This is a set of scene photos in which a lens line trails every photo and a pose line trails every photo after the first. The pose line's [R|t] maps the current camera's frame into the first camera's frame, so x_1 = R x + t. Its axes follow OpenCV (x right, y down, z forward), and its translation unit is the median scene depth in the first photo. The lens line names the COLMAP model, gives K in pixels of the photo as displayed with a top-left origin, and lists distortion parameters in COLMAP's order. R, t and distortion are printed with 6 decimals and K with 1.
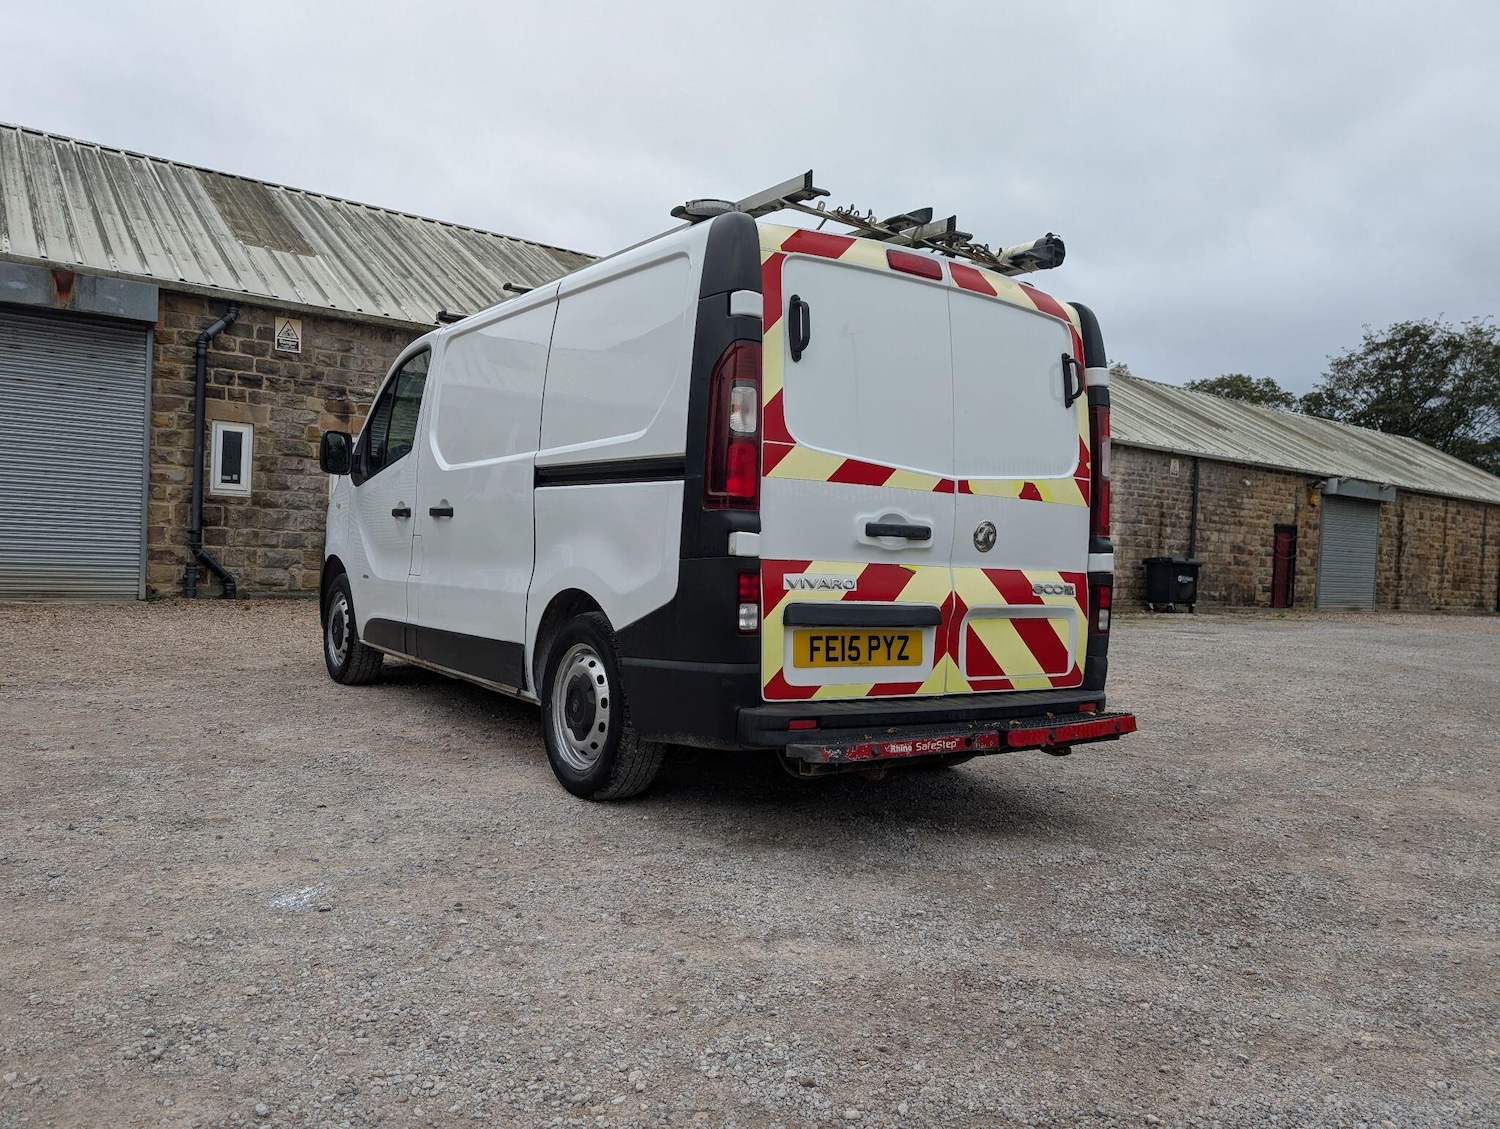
lens RADIAL K [[1075.5, 0, 738.6], [0, 1075.5, 584.5], [0, 0, 1]] dist [0.017777, -0.006990]
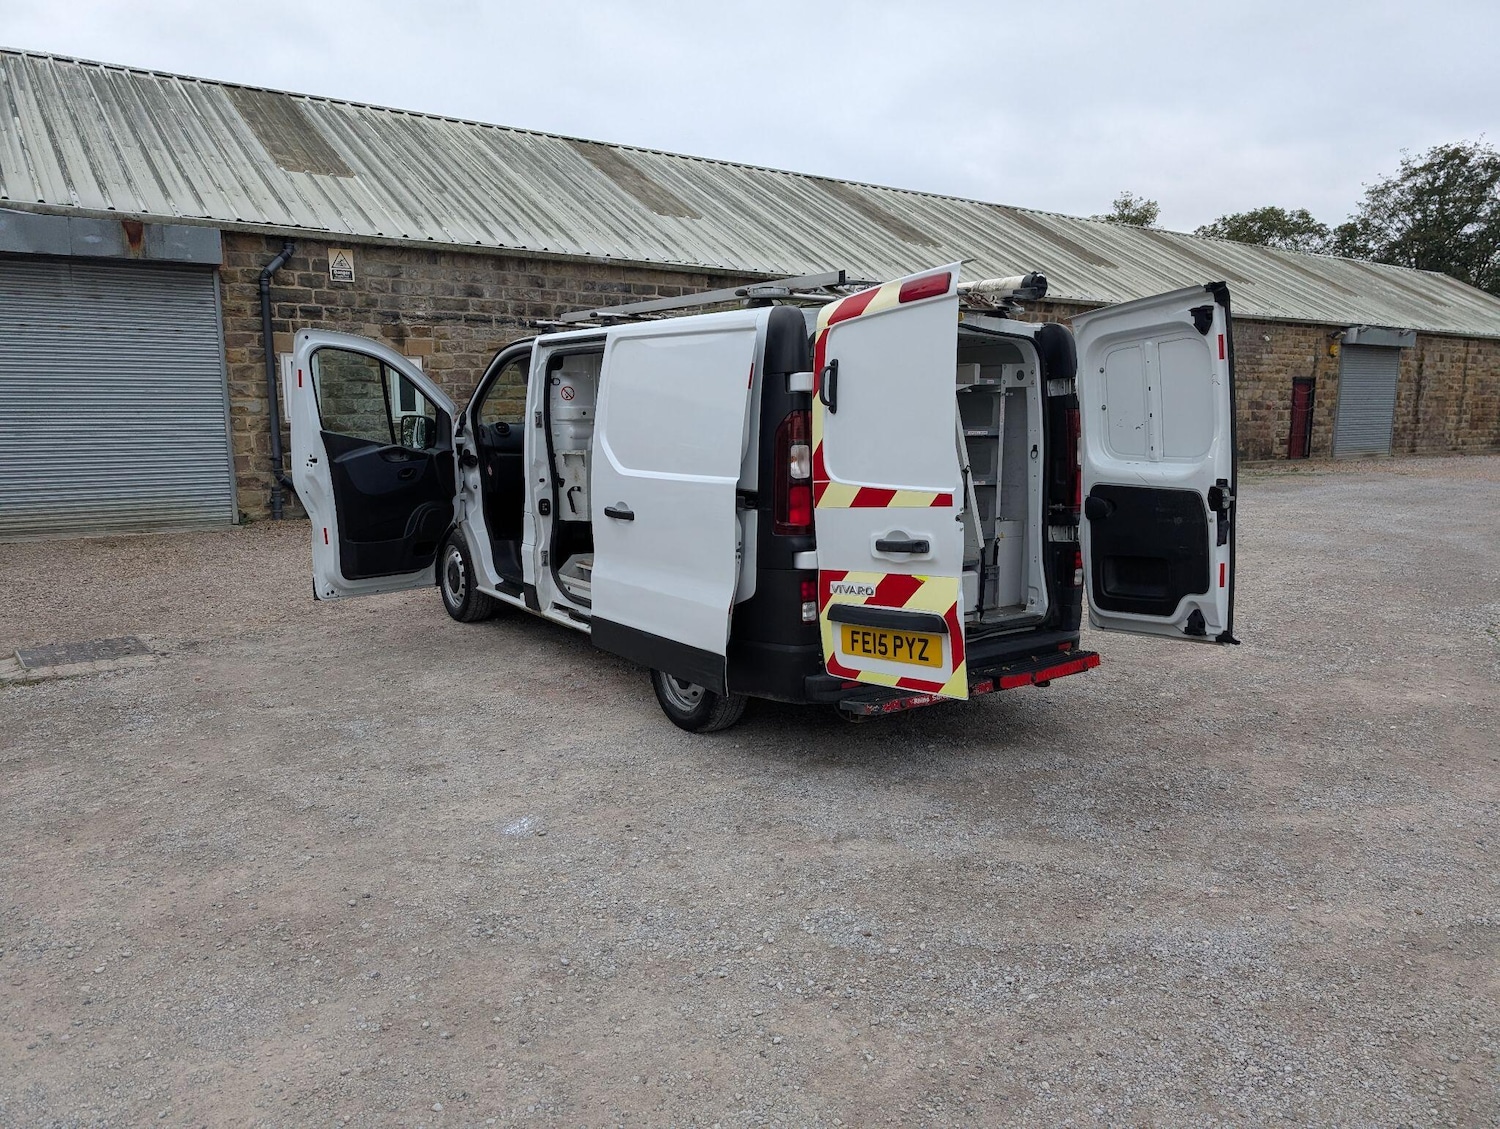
lens RADIAL K [[1071.5, 0, 762.1], [0, 1071.5, 588.1], [0, 0, 1]] dist [0.019095, -0.004110]
pose [[0.998988, -0.043668, -0.010810, -0.027284], [0.044741, 0.989477, 0.137597, -0.147445], [0.004687, -0.137942, 0.990429, -0.279624]]
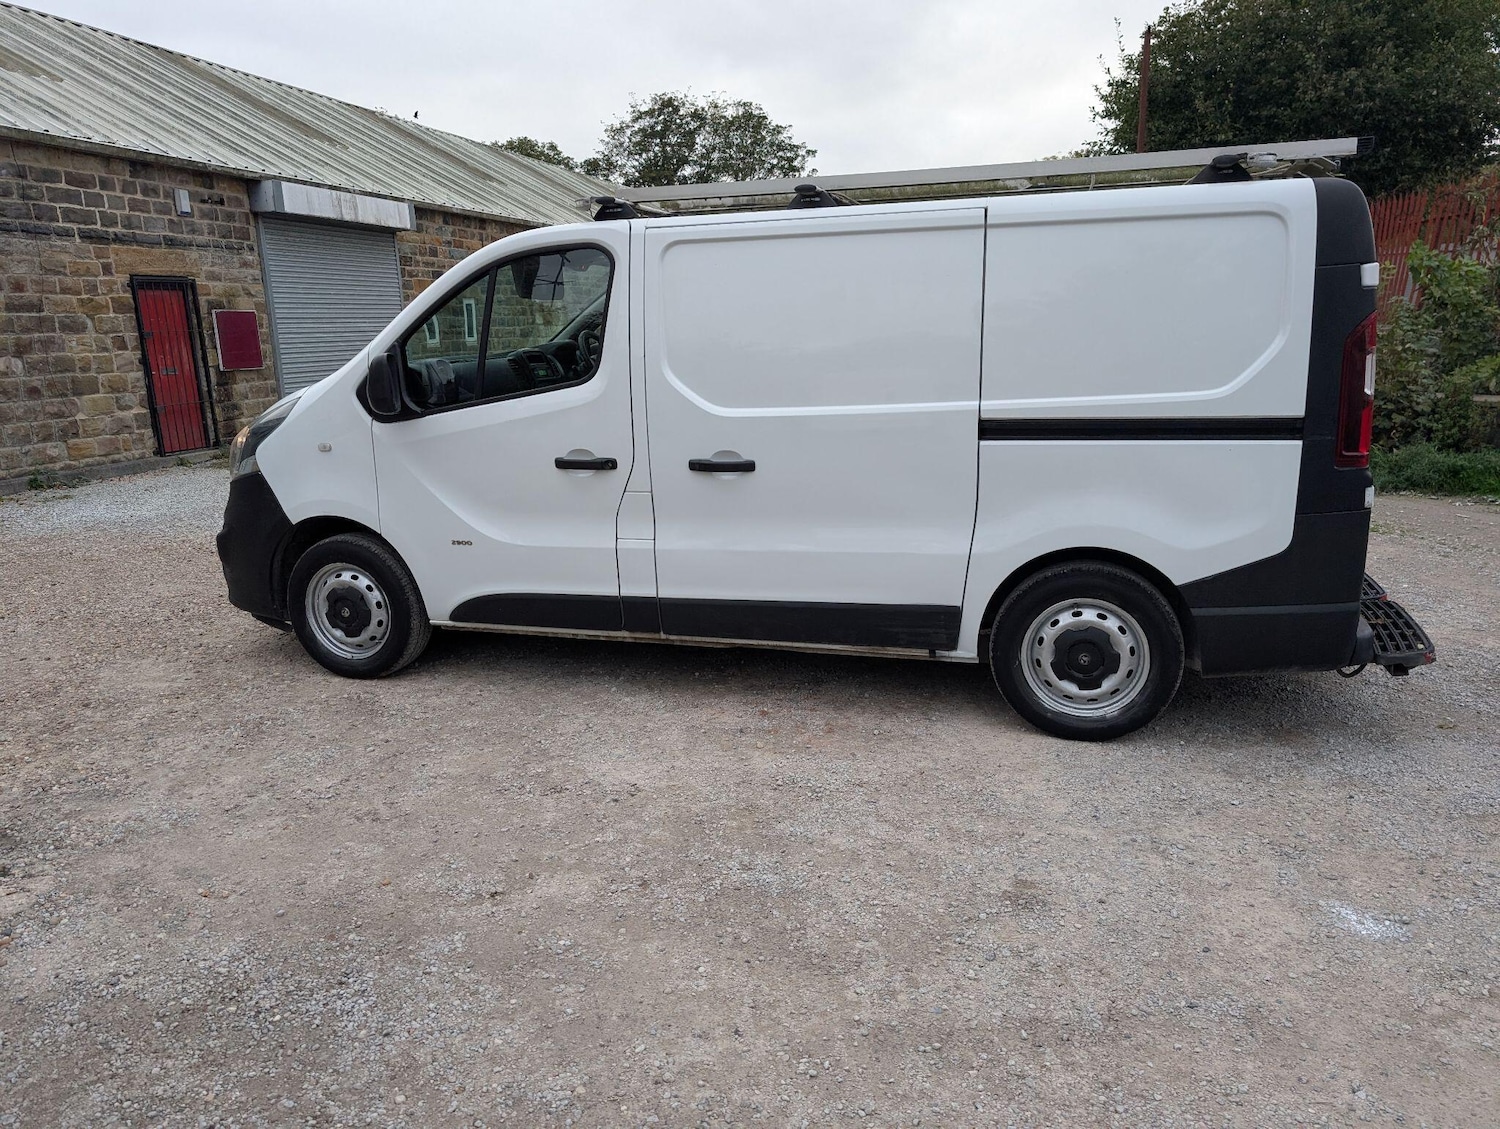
lens RADIAL K [[1075.5, 0, 738.6], [0, 1075.5, 584.5], [0, 0, 1]] dist [0.017777, -0.006990]
pose [[0.790261, -0.208793, 0.576102, -0.916414], [0.082029, 0.967743, 0.238210, -0.209639], [-0.607255, -0.140991, 0.781897, 0.383617]]
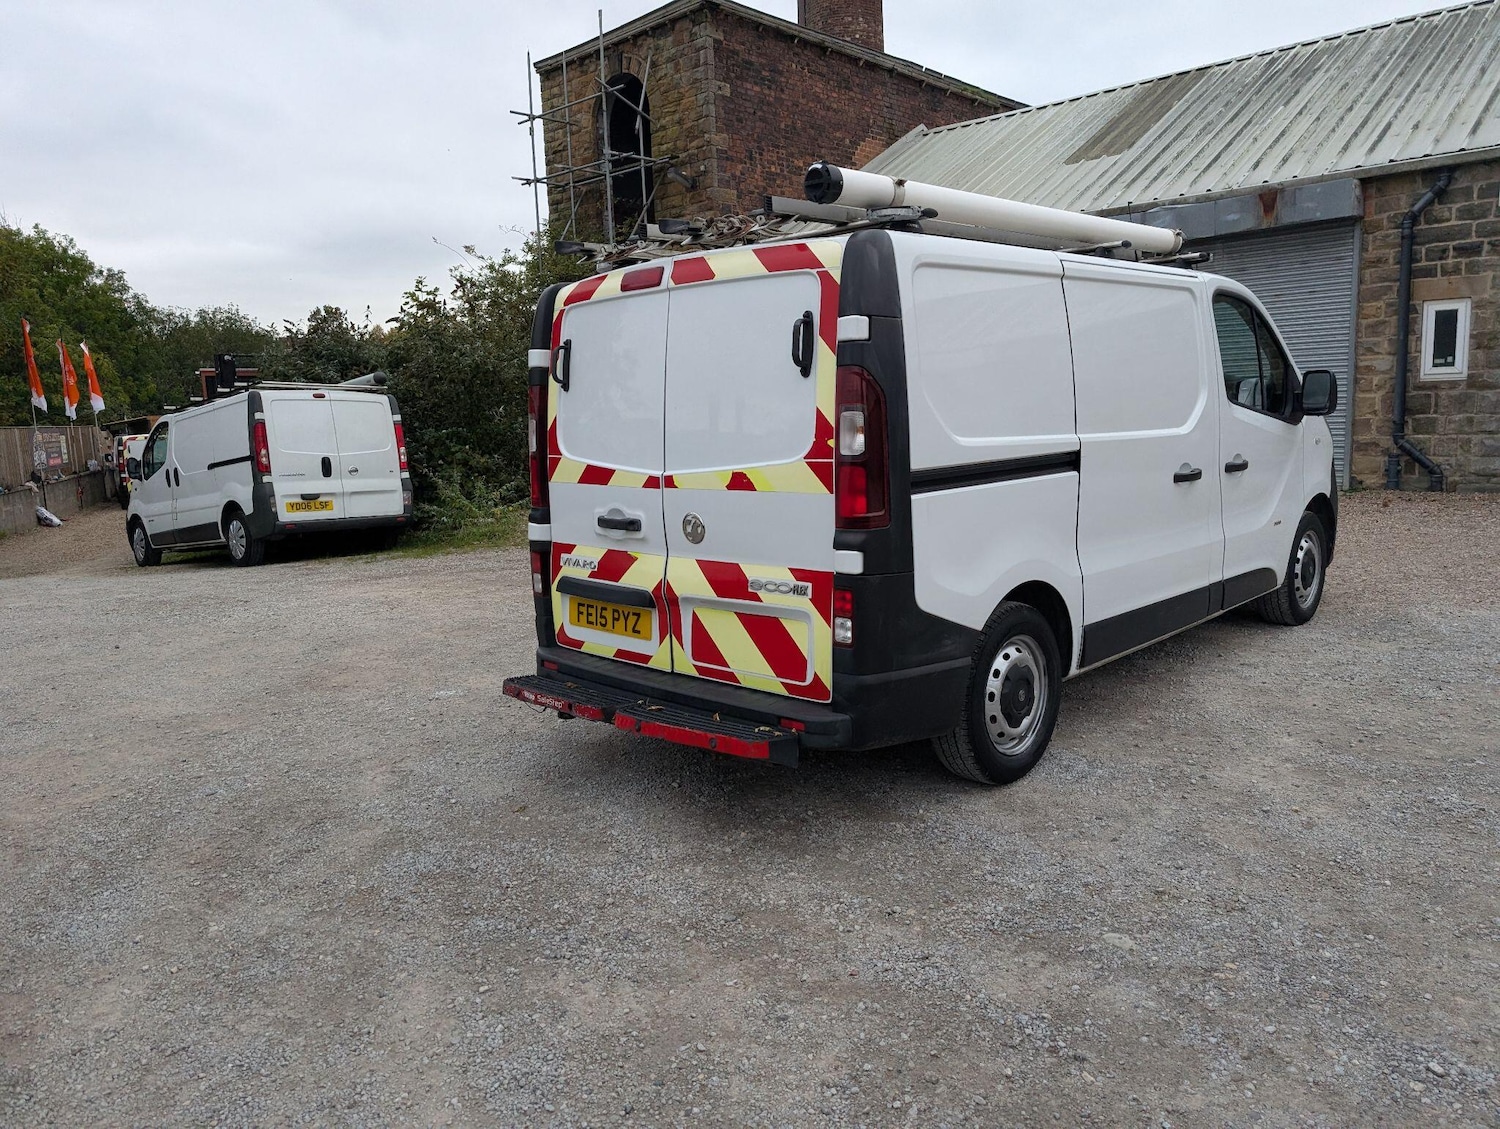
lens RADIAL K [[1076.0, 0, 773.3], [0, 1076.0, 559.0], [0, 0, 1]] dist [0.038347, -0.022585]
pose [[0.195967, 0.091444, -0.976338, 1.121684], [0.020403, 0.995047, 0.097292, -0.102633], [0.980398, -0.038986, 0.193130, 0.791591]]
